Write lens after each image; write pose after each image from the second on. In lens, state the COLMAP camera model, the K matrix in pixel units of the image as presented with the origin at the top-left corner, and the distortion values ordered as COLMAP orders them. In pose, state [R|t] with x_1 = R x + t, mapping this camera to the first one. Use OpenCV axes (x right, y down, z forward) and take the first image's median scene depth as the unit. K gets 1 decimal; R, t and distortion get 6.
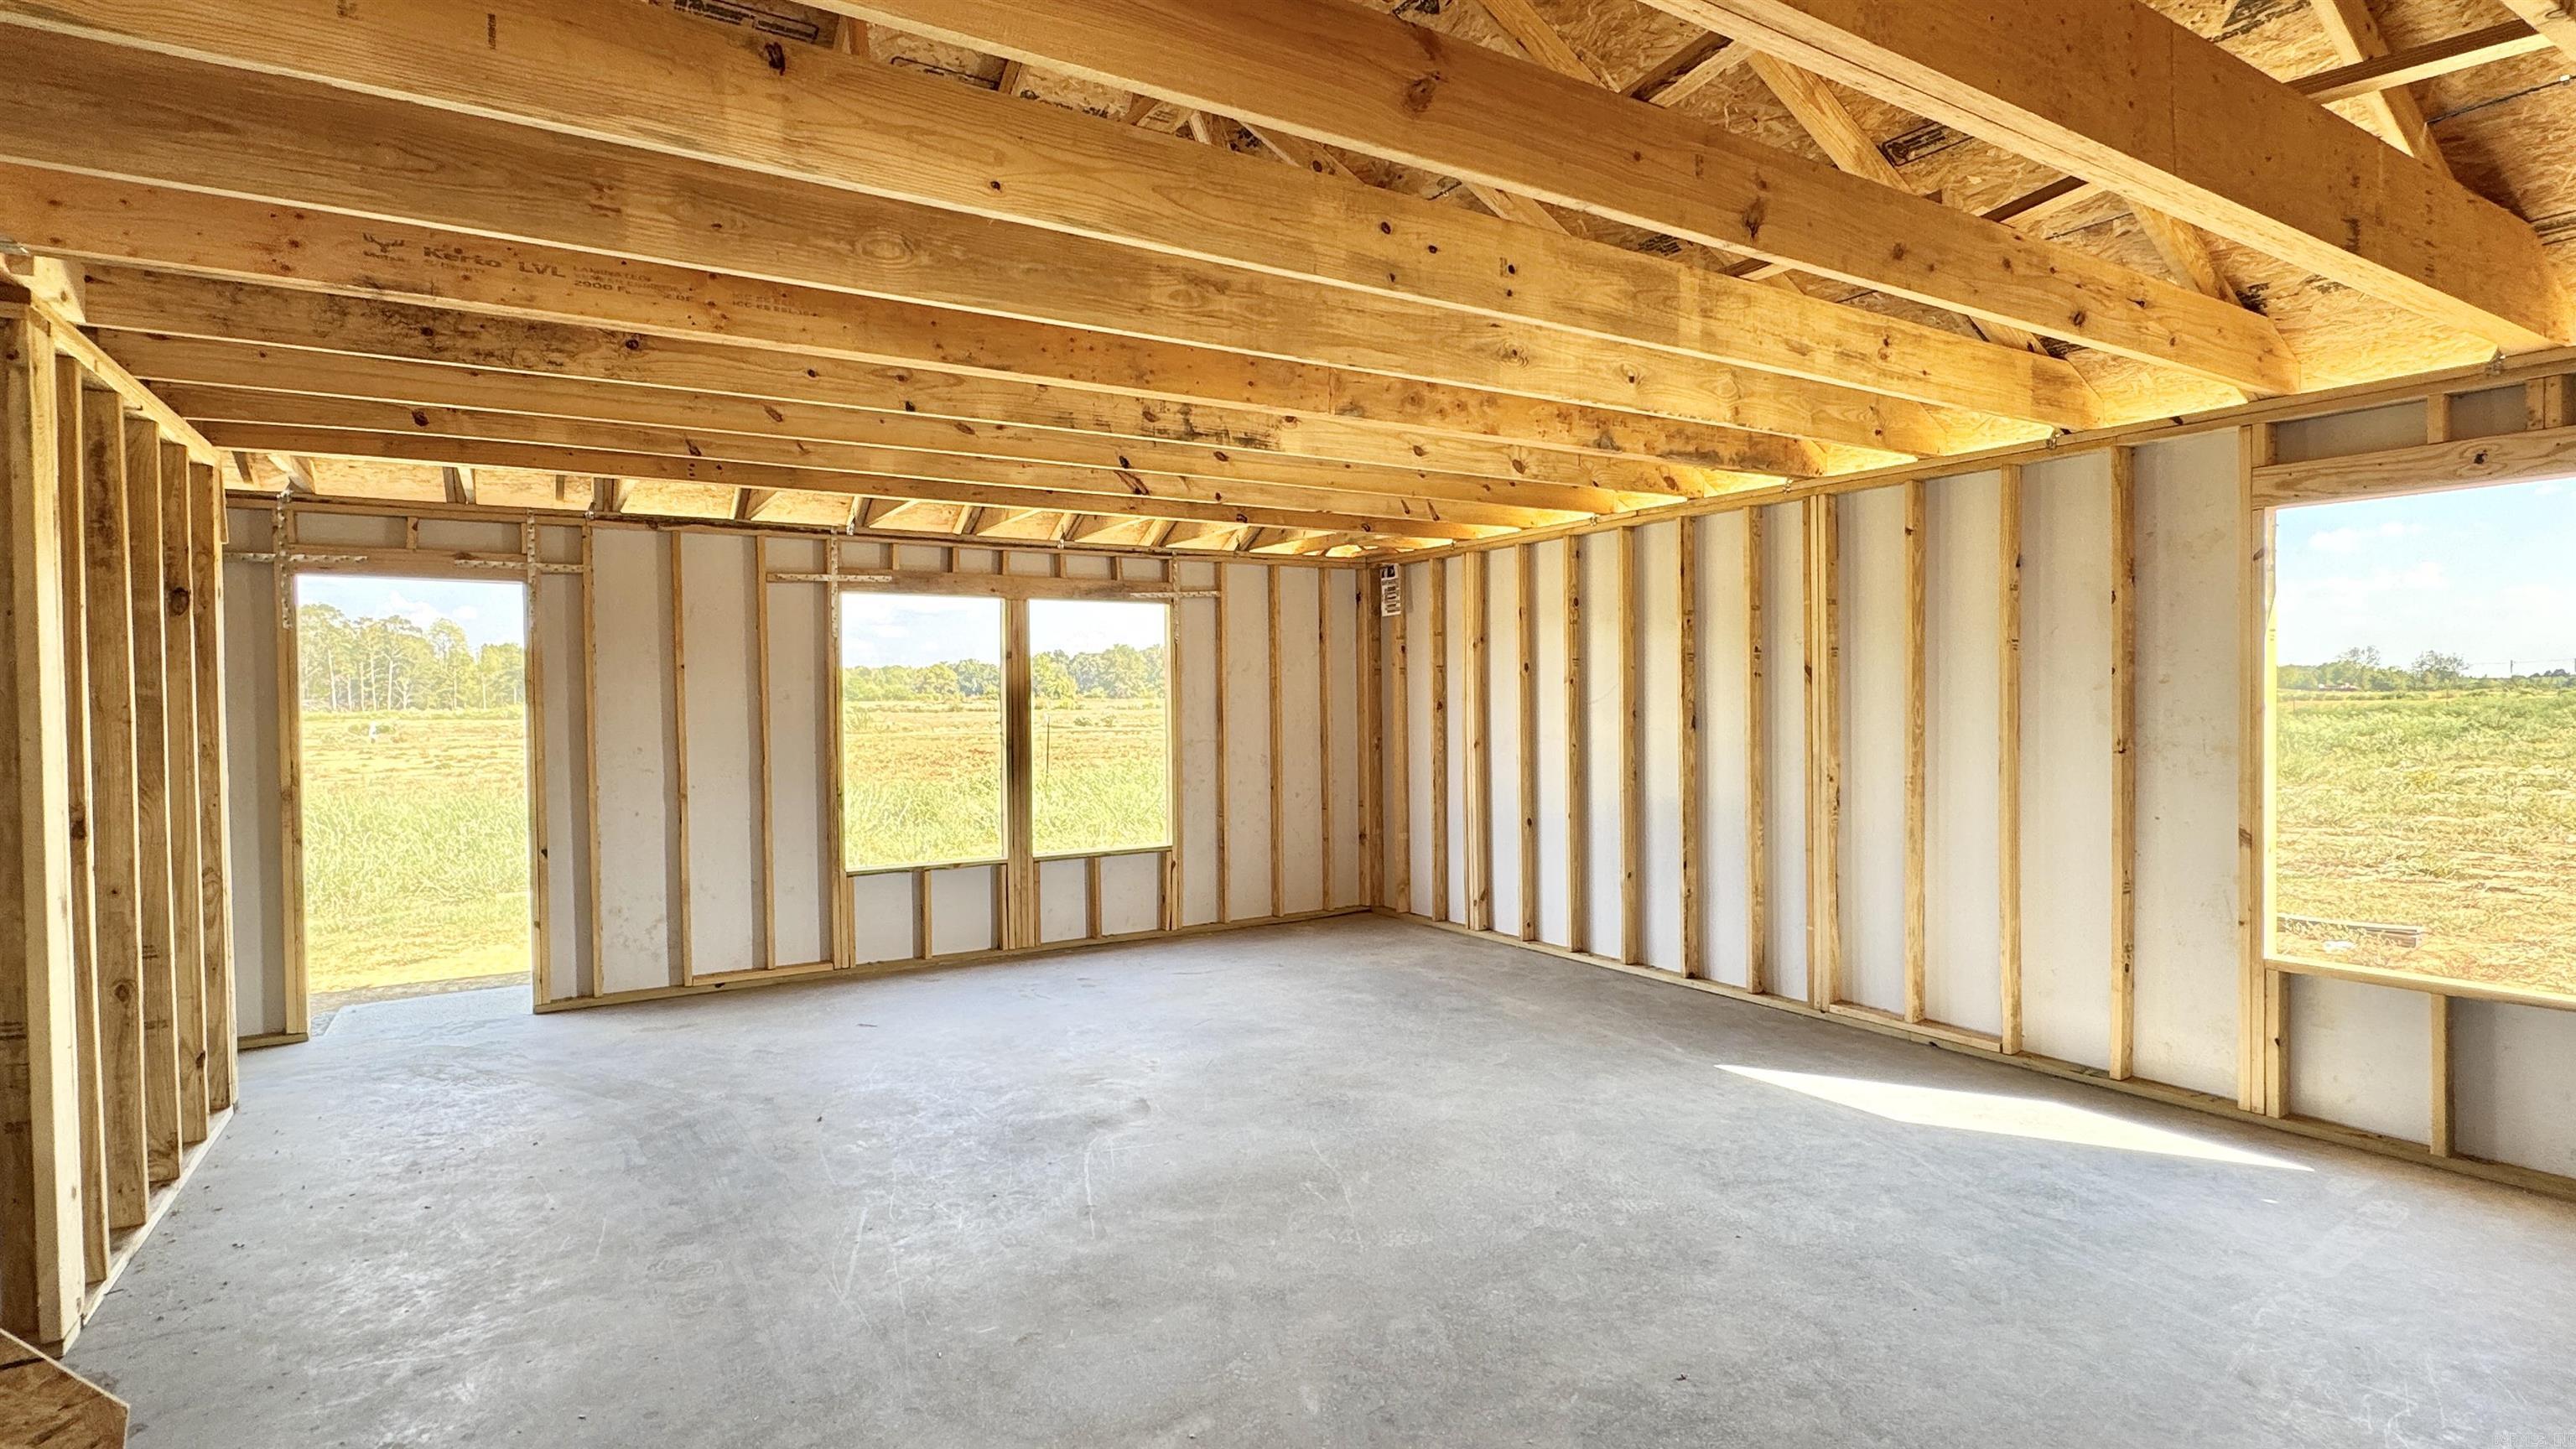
lens RADIAL K [[1247.5, 0, 1288.0], [0, 1247.5, 724.5], [0, 0, 1]] dist [0.000035, 0.000006]
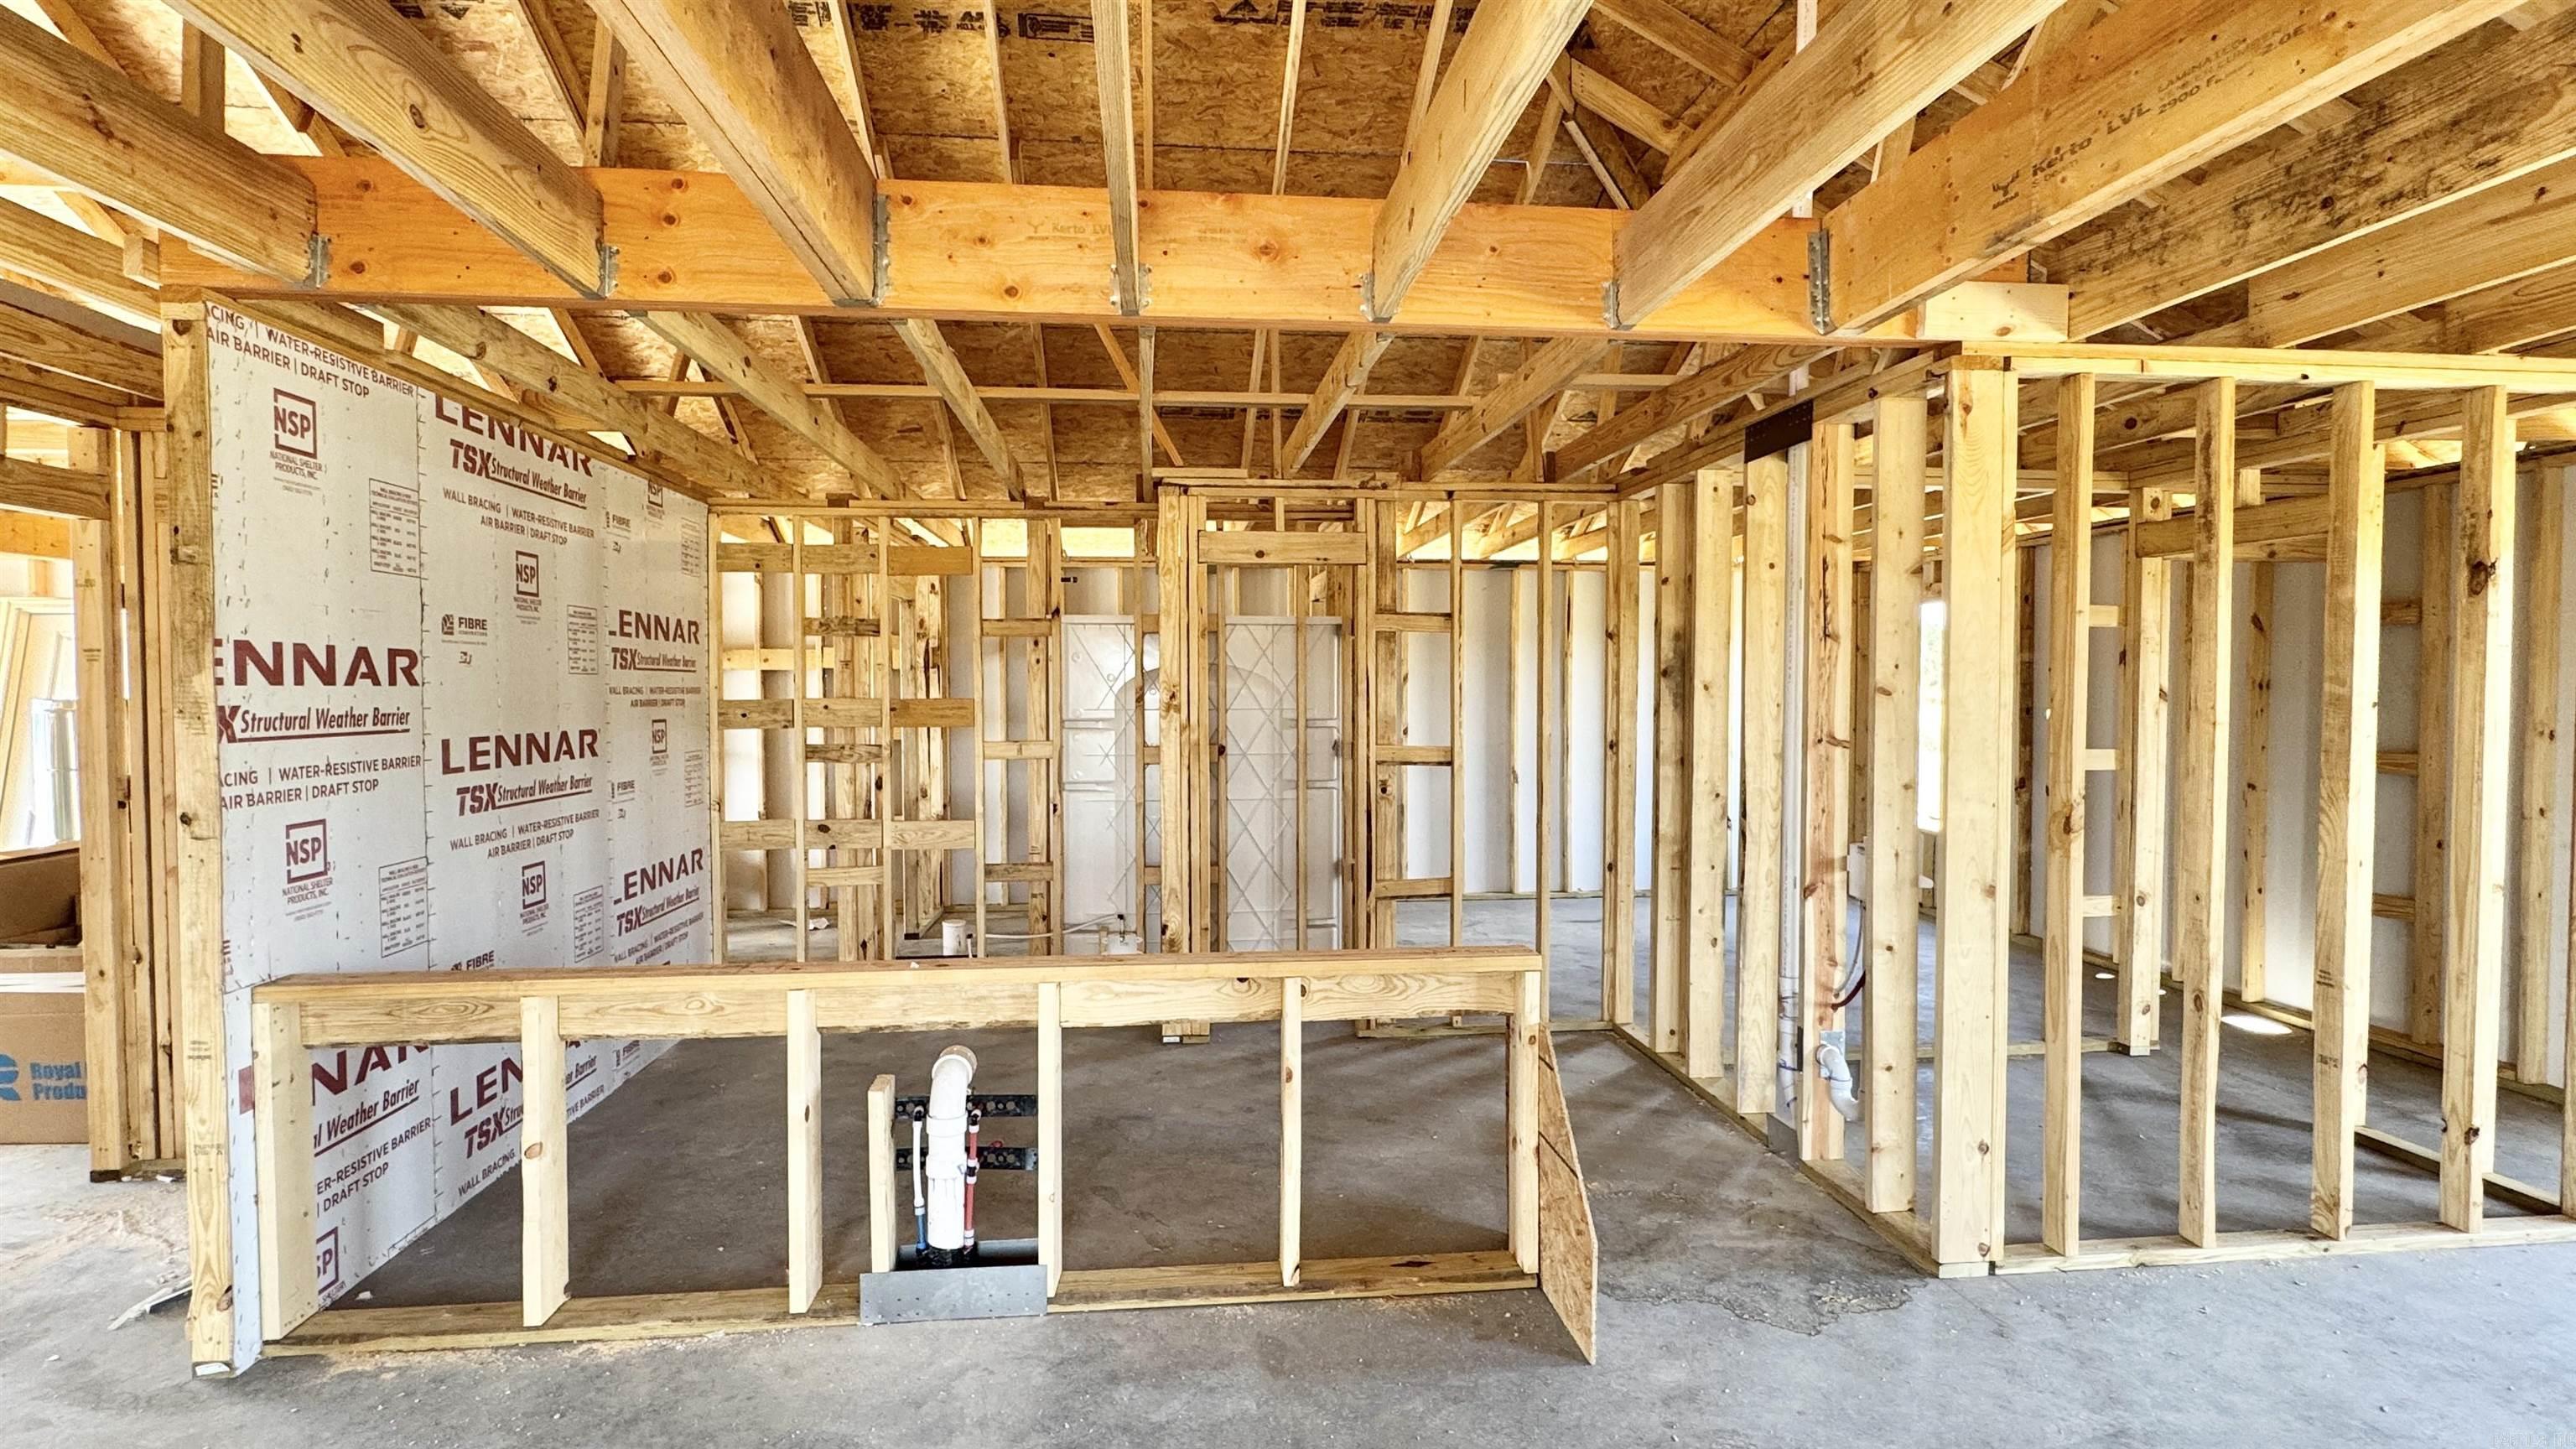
lens RADIAL K [[1247.5, 0, 1288.0], [0, 1247.5, 724.5], [0, 0, 1]] dist [0.000035, 0.000006]
pose [[-0.431429, 0.040171, -0.901252, 0.233388], [-0.010510, 0.998717, 0.049547, -0.042430], [0.902086, 0.030848, -0.430453, 0.777209]]
